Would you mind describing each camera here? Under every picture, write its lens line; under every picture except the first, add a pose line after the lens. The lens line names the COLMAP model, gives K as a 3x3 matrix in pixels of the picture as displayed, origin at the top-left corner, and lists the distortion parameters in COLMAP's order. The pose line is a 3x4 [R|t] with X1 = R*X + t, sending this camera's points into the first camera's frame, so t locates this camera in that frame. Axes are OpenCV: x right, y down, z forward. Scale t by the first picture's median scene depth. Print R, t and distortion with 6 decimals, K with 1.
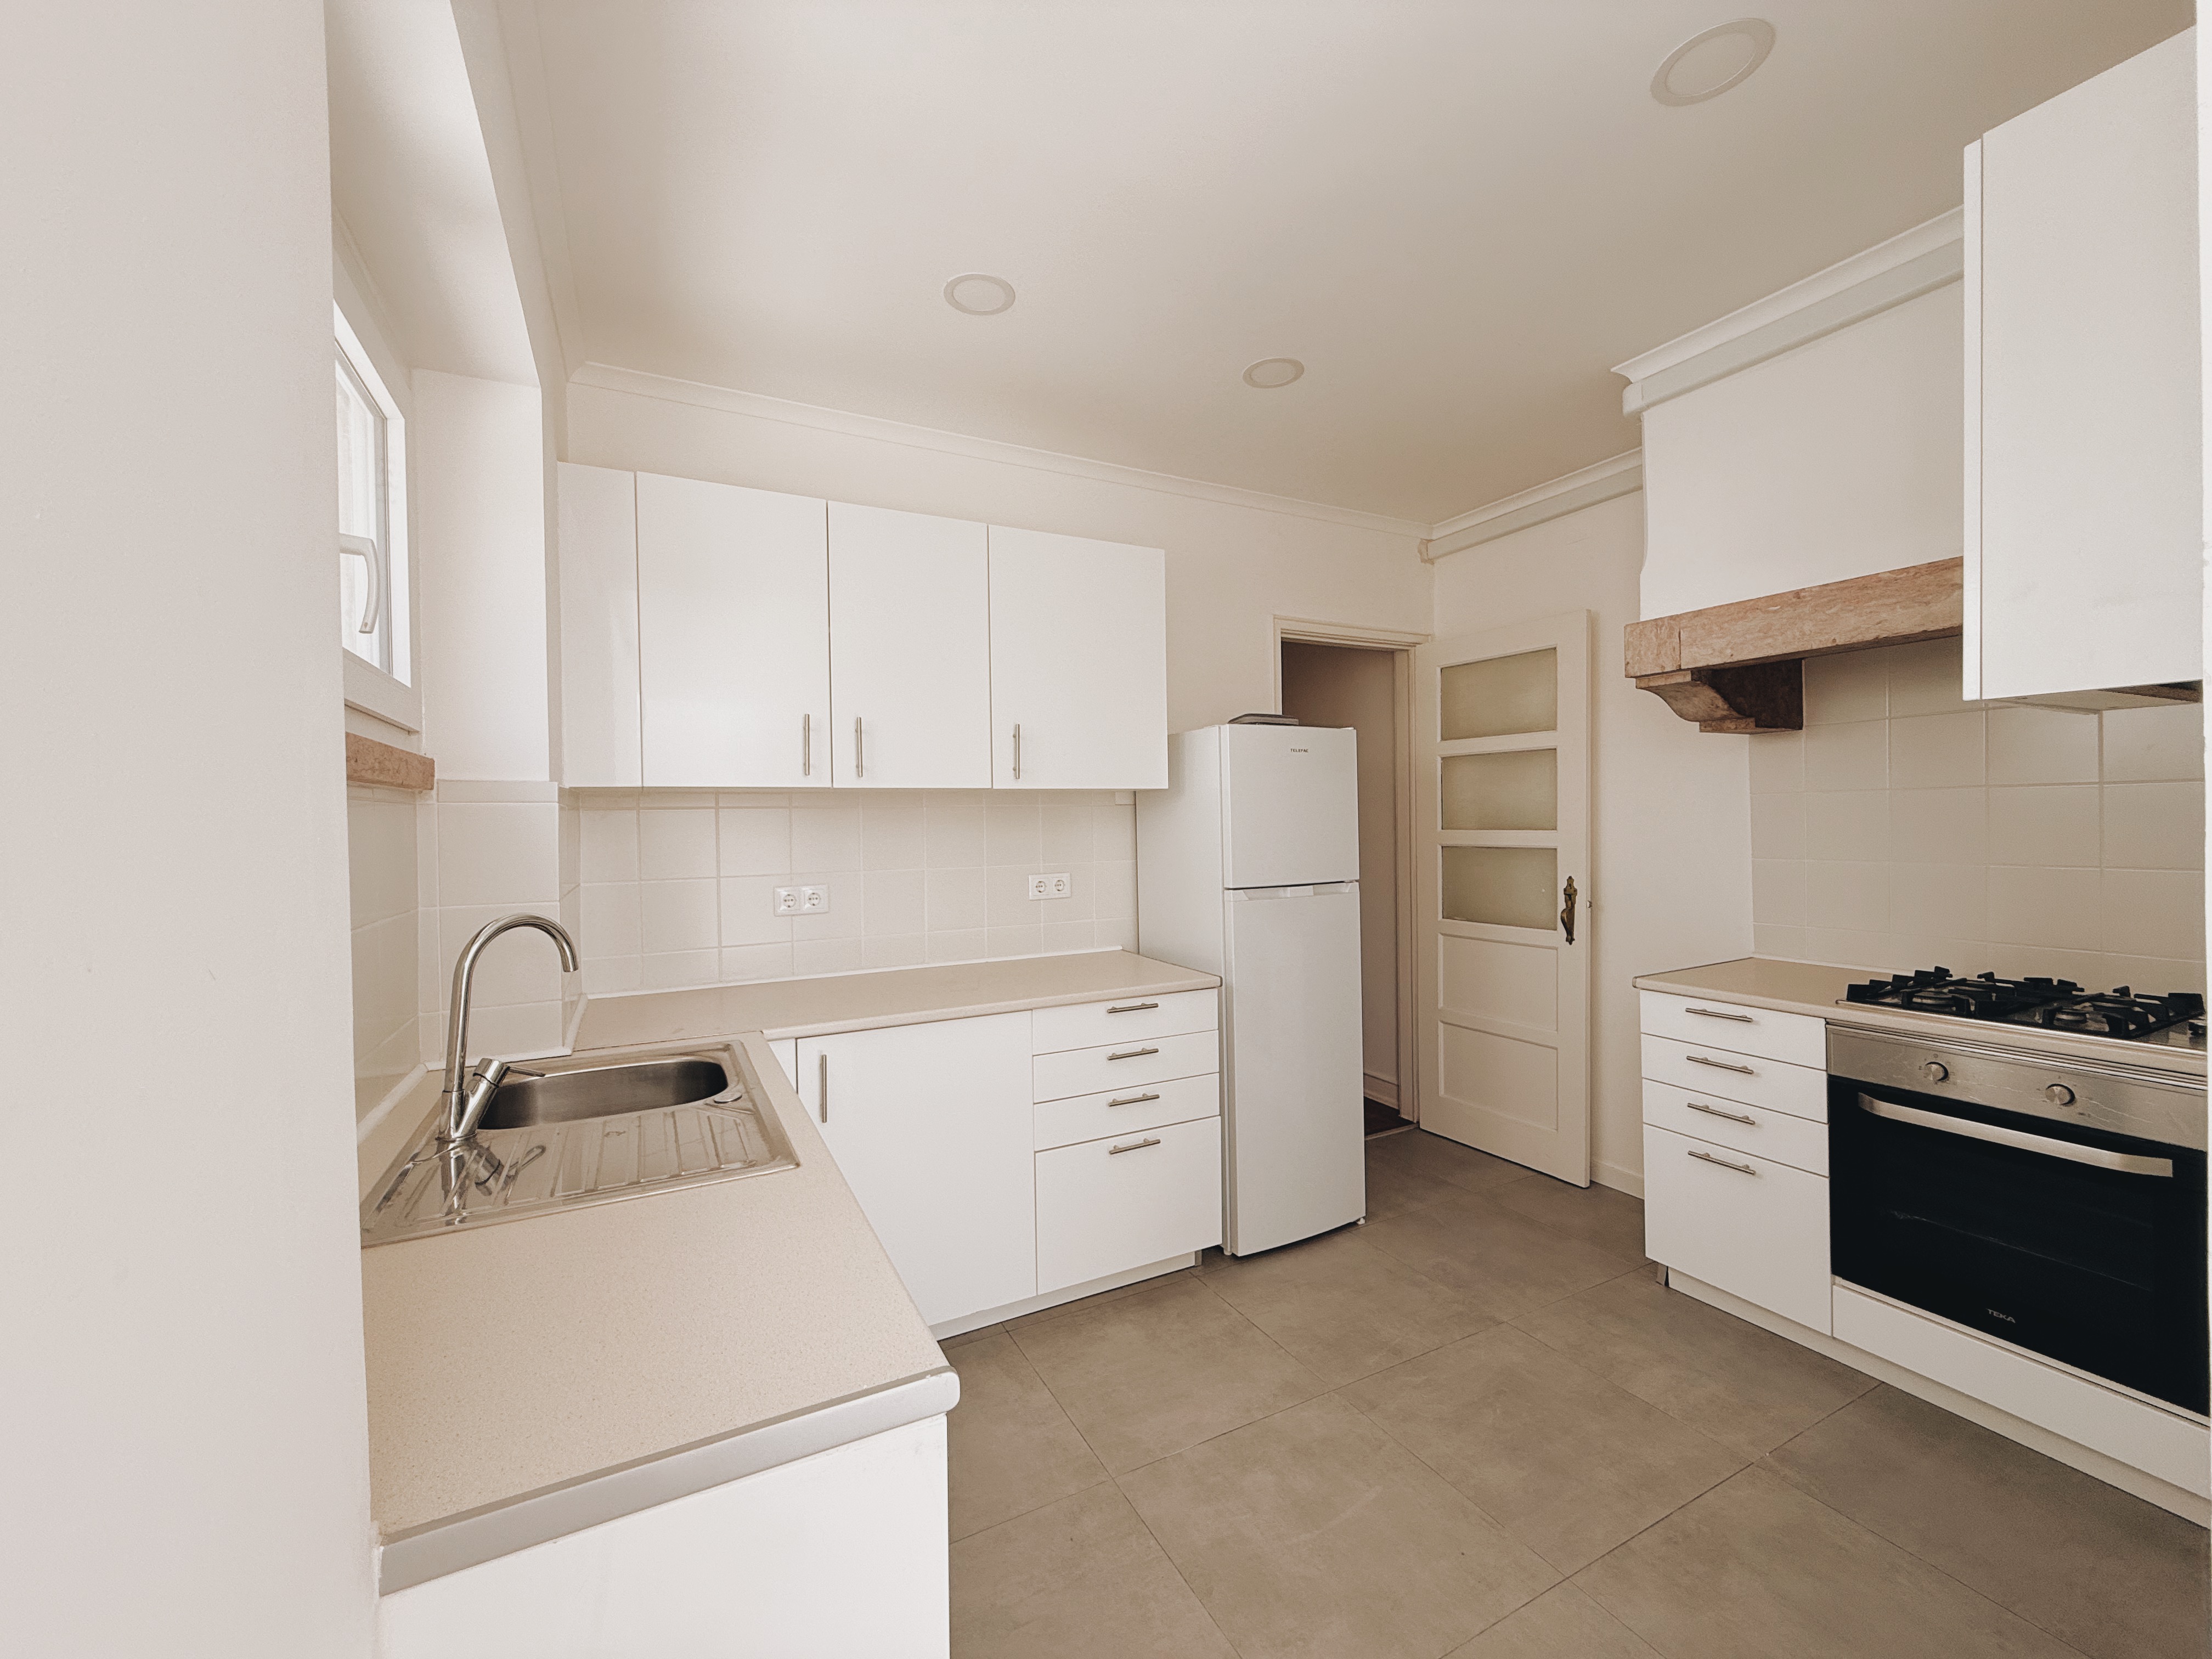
lens RADIAL K [[885.8, 0, 1106.0], [0, 885.8, 829.5], [0, 0, 1]] dist [-0.000584, 0.000132]
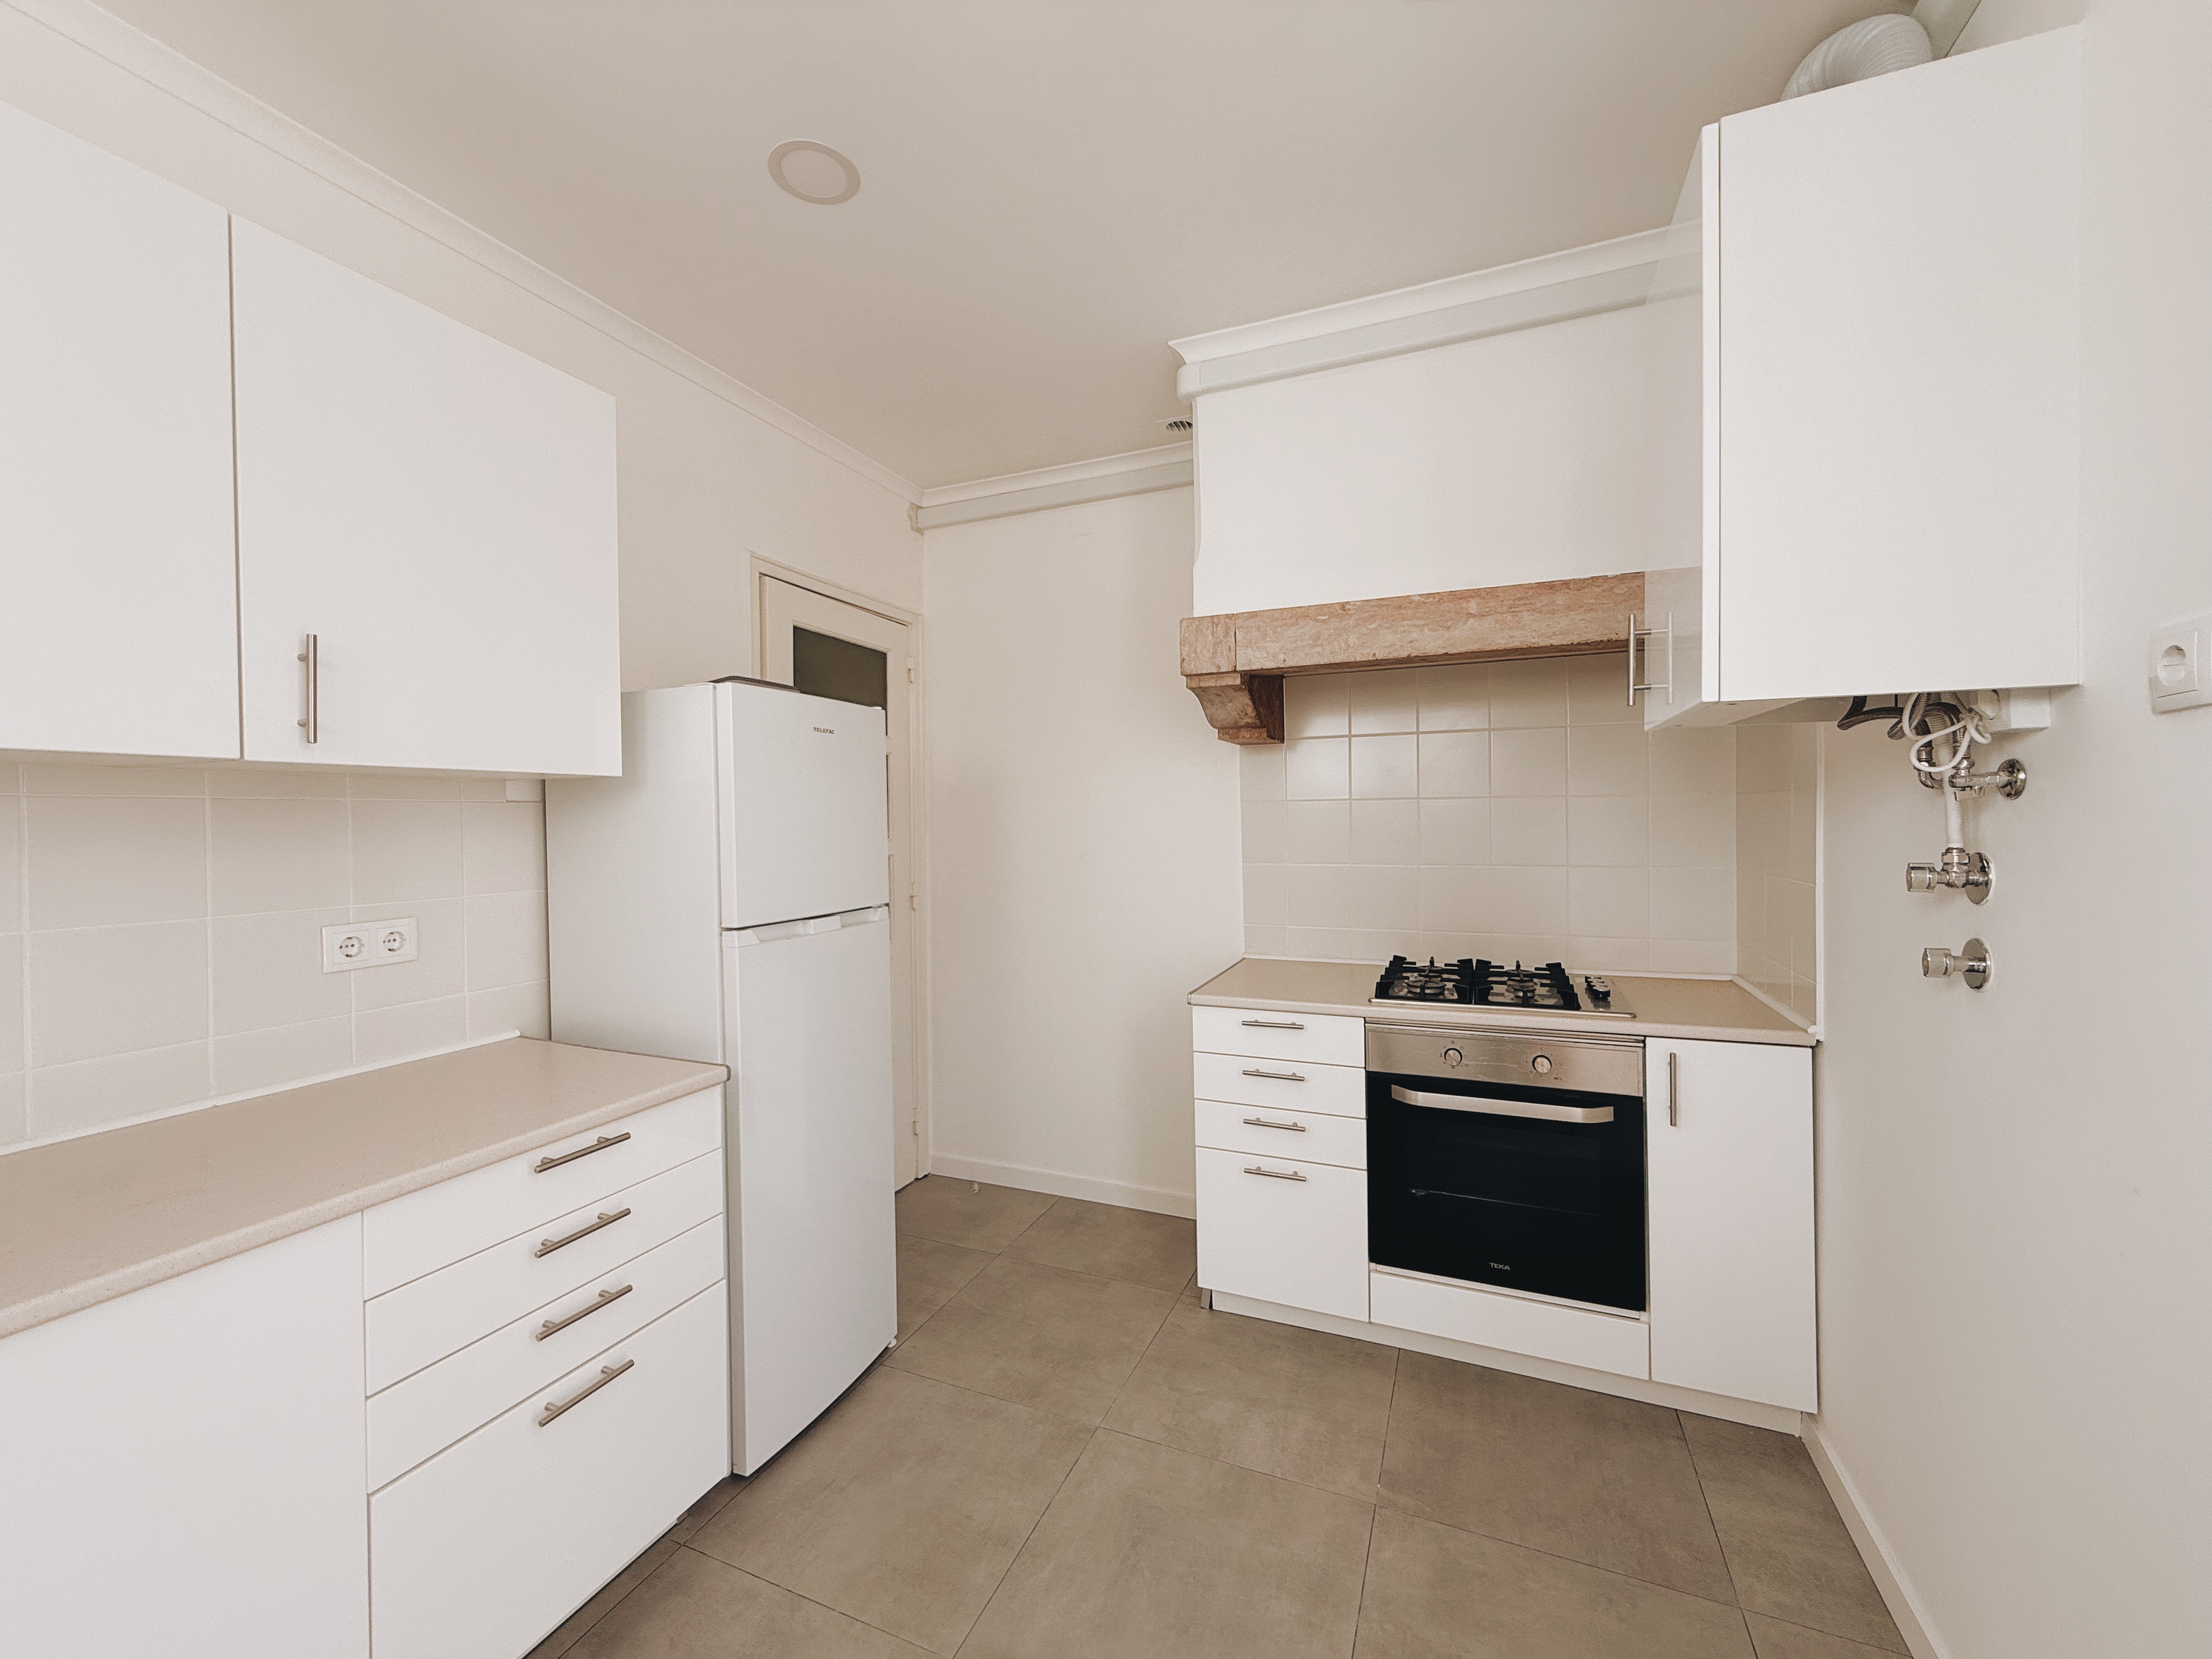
lens RADIAL K [[885.8, 0, 1106.0], [0, 885.8, 829.5], [0, 0, 1]] dist [-0.000584, 0.000132]
pose [[0.775697, -0.000448, 0.631105, -0.070879], [0.005932, 0.999961, -0.006581, -0.002331], [-0.631077, 0.008849, 0.775669, 0.342782]]
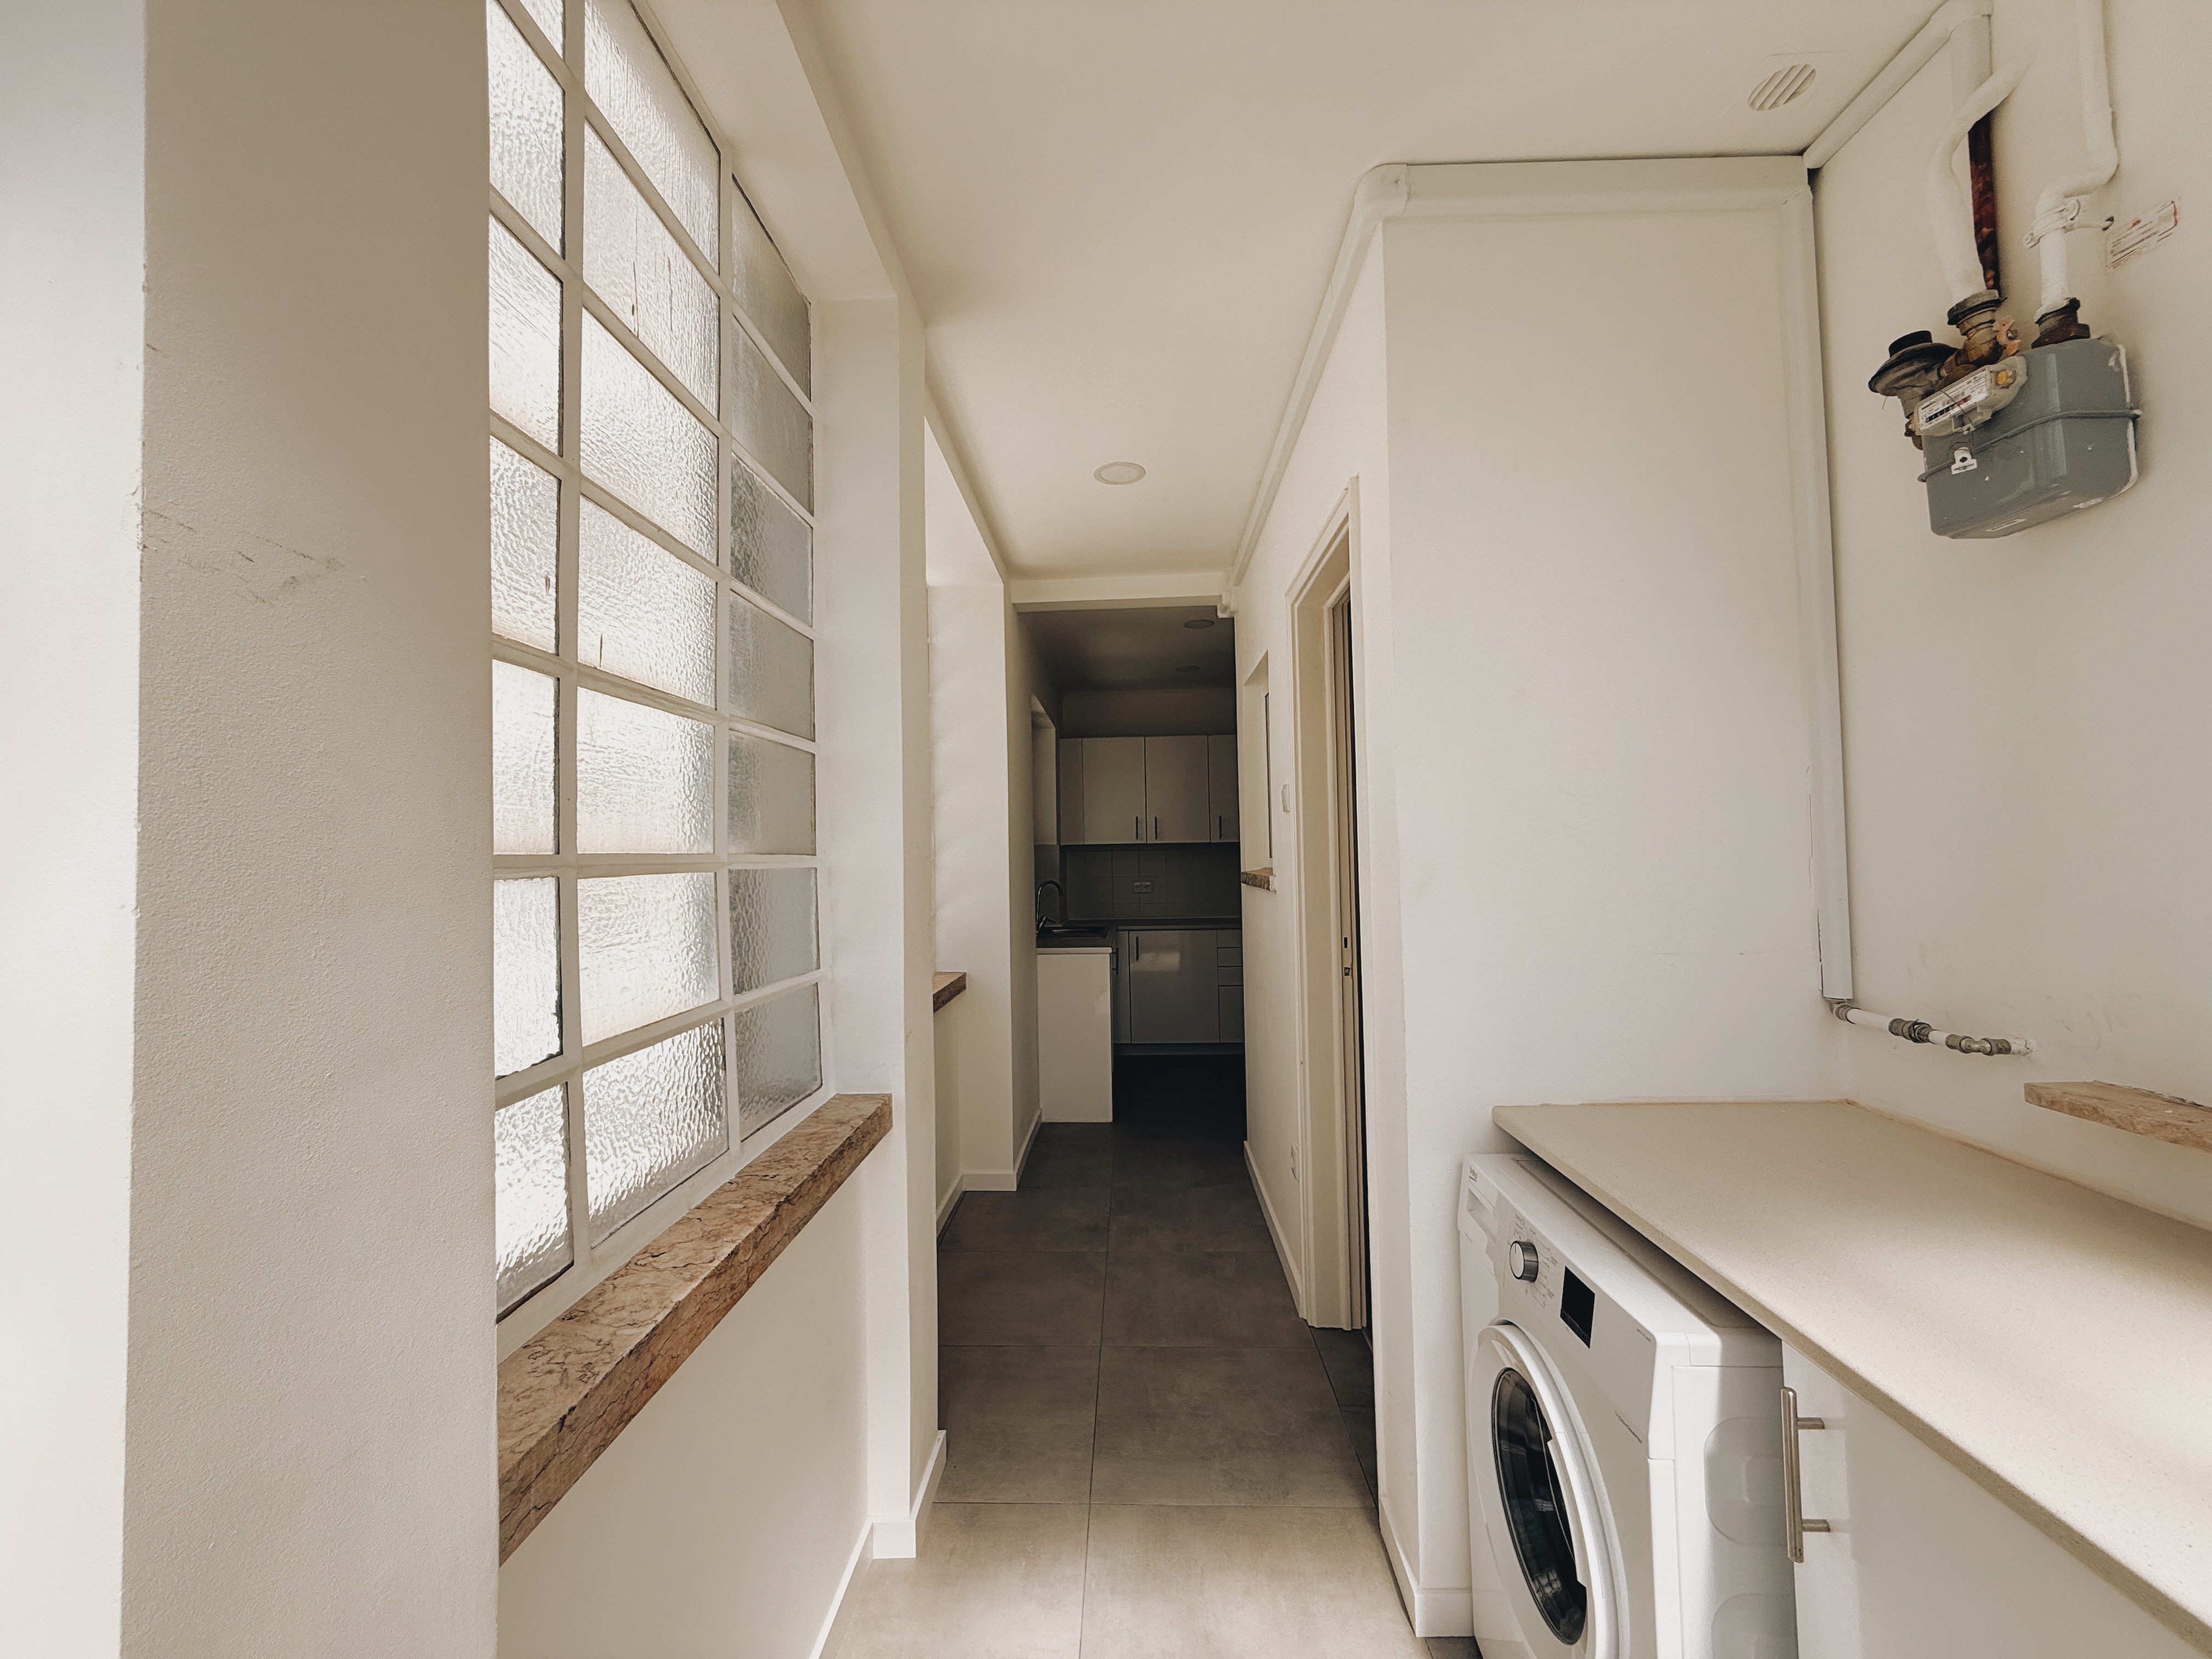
lens RADIAL K [[878.2, 0, 1099.3], [0, 878.2, 828.3], [0, 0, 1]] dist [0.001157, 0.000116]
pose [[0.867074, -0.019756, -0.497788, 0.864837], [0.002955, 0.999400, -0.034518, -0.001960], [0.498171, 0.028459, 0.866611, -1.339384]]
